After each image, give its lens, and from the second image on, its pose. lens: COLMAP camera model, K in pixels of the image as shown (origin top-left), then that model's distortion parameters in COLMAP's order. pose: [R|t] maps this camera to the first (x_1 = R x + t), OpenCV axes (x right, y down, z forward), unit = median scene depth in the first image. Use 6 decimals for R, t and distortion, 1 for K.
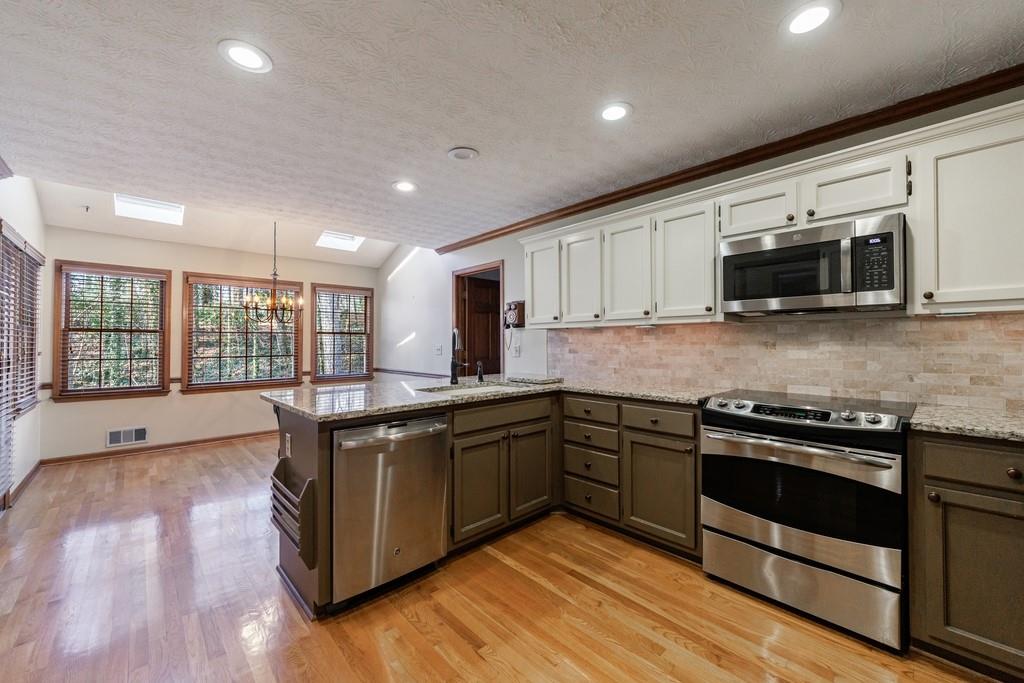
lens RADIAL K [[407.9, 0, 512.0], [0, 407.9, 341.5], [0, 0, 1]] dist [-0.000083, -0.000136]
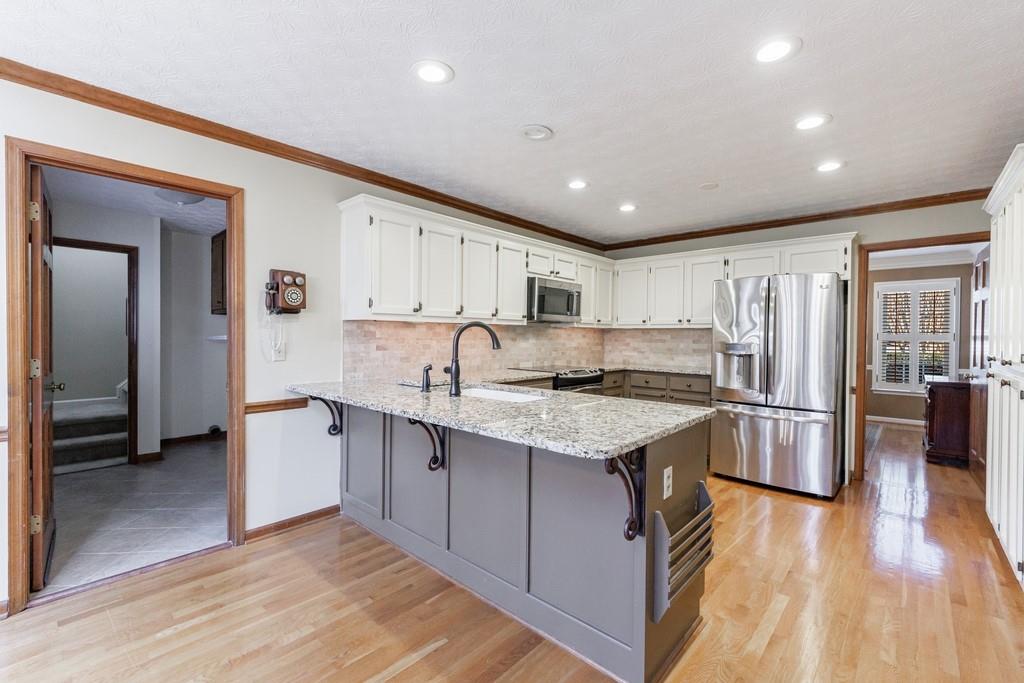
lens RADIAL K [[436.3, 0, 512.0], [0, 436.3, 341.5], [0, 0, 1]] dist [-0.000760, -0.000013]
pose [[-0.083325, -0.010622, 0.996466, -1.130730], [-0.009078, 0.999910, 0.009900, -0.001617], [-0.996481, -0.008221, -0.083414, 1.166263]]
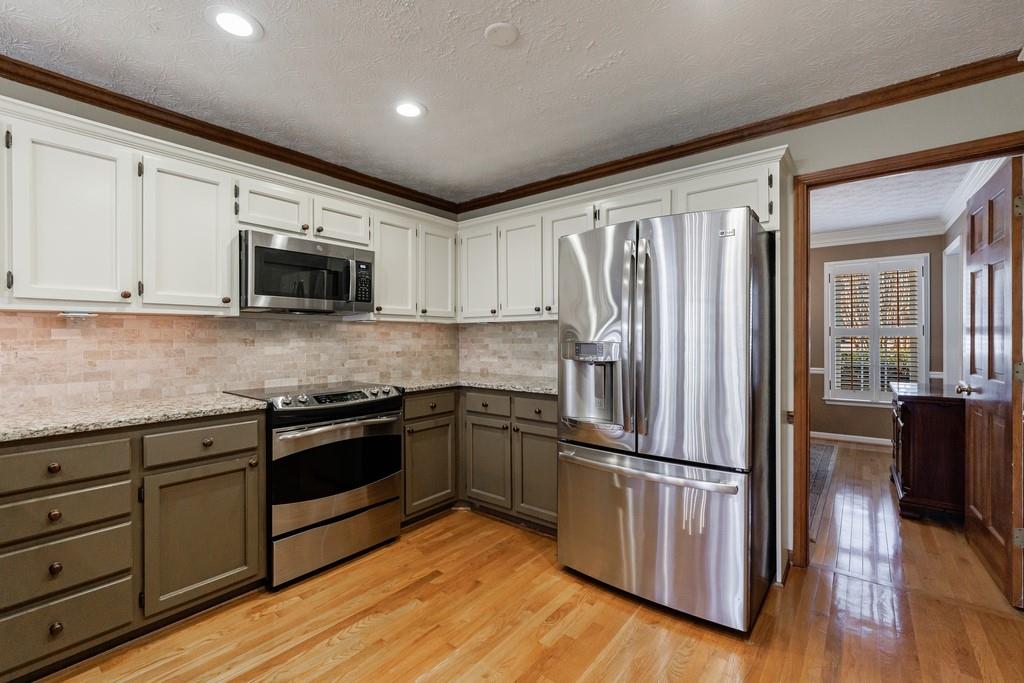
lens RADIAL K [[442.1, 0, 512.0], [0, 442.1, 341.5], [0, 0, 1]] dist [0.001106, -0.000020]
pose [[-0.152335, -0.003633, 0.988322, -0.519918], [0.005080, 0.999977, 0.004459, 0.005827], [-0.988316, 0.005700, -0.152313, 0.541376]]
